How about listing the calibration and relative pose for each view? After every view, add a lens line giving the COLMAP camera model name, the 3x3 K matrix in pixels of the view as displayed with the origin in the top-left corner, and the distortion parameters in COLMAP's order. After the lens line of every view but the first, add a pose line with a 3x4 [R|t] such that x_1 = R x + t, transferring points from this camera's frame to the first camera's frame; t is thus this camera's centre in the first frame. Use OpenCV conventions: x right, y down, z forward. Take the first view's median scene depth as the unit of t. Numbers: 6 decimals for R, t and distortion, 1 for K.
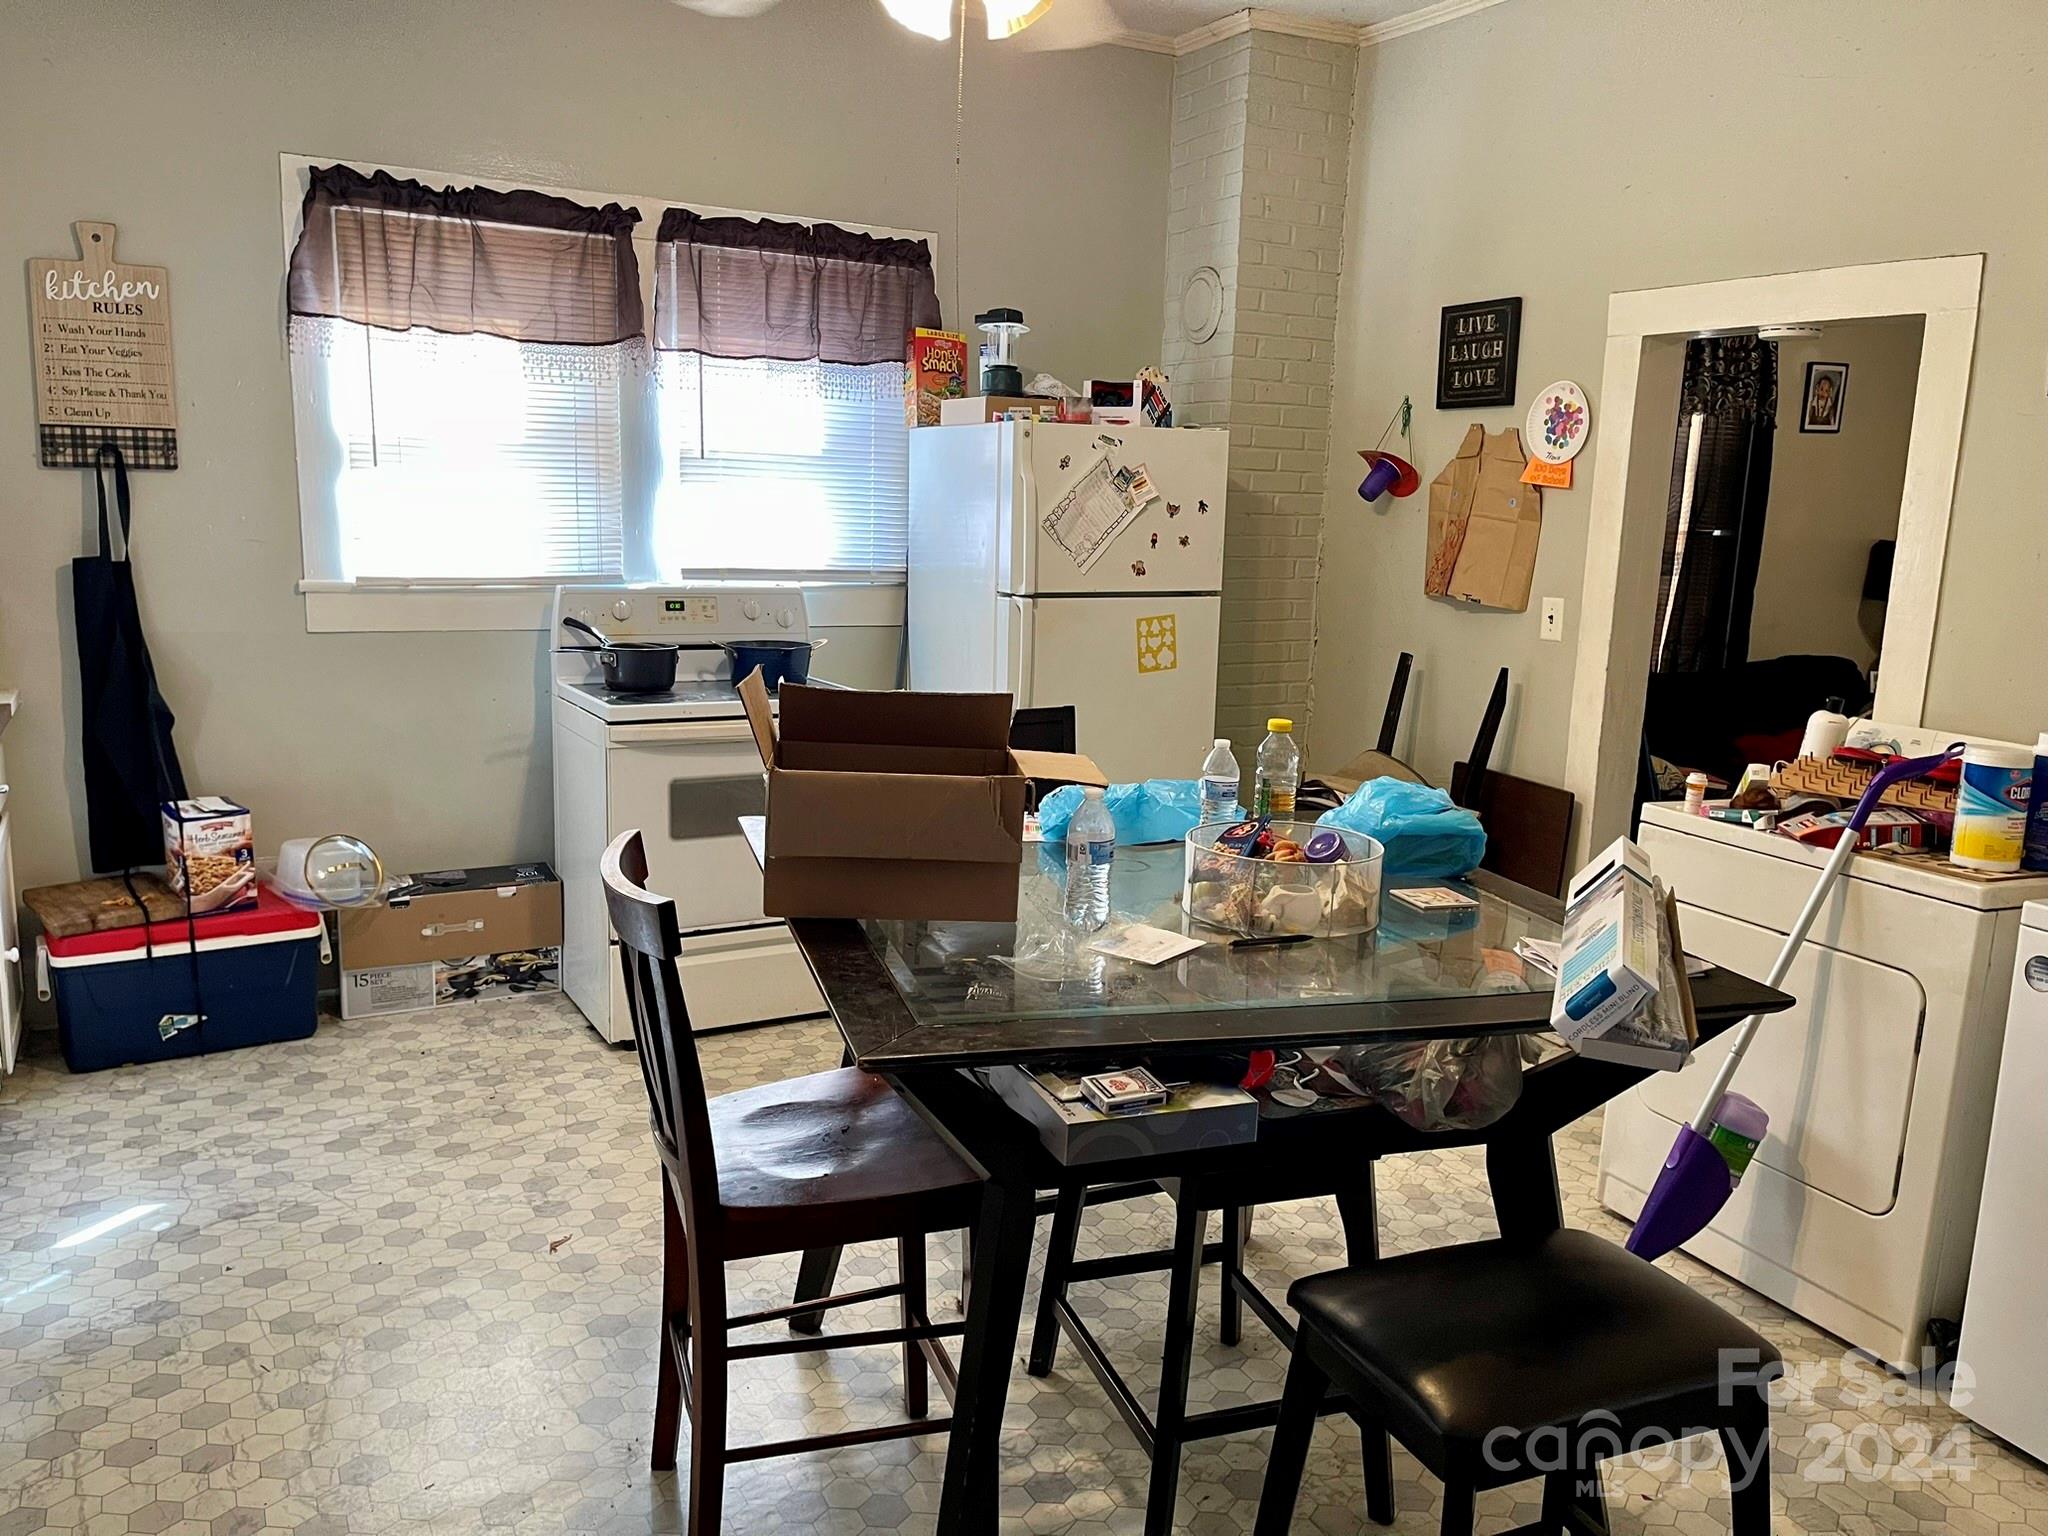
lens RADIAL K [[1521.5, 0, 1012.6], [0, 1521.5, 758.0], [0, 0, 1]] dist [0.092981, -0.098294]
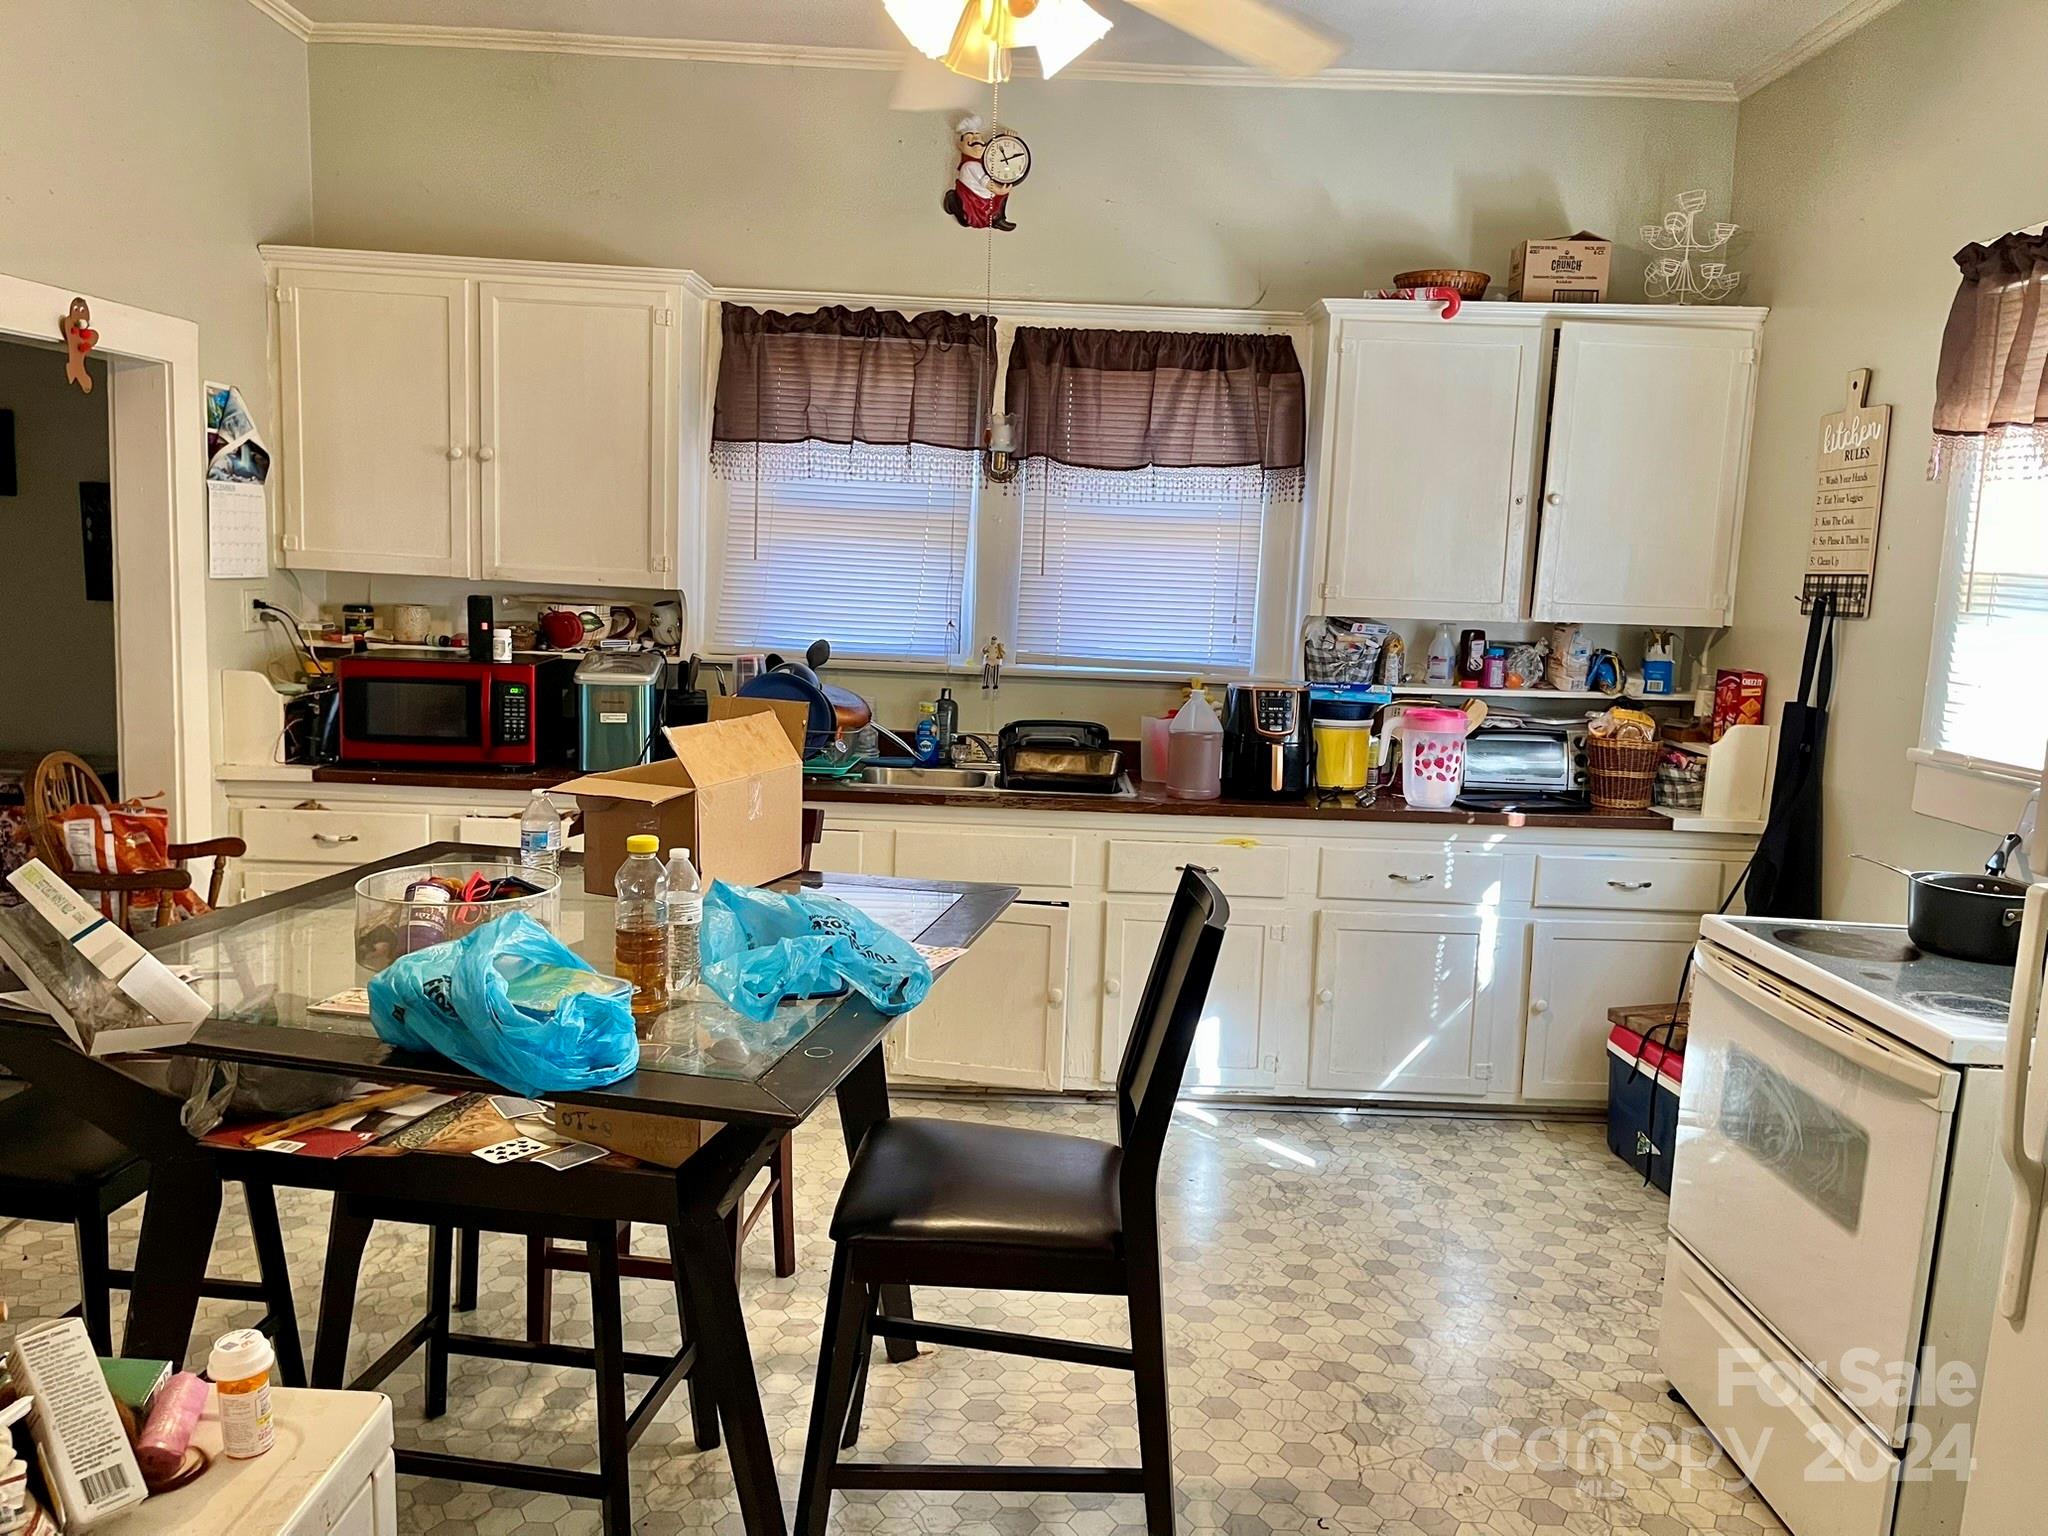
lens RADIAL K [[1521.5, 0, 1012.6], [0, 1521.5, 758.0], [0, 0, 1]] dist [0.092981, -0.098294]
pose [[-0.433813, 0.074881, -0.897886, 0.574641], [-0.211032, 0.960376, 0.182052, -0.182426], [0.875940, 0.268460, -0.400822, 1.037074]]
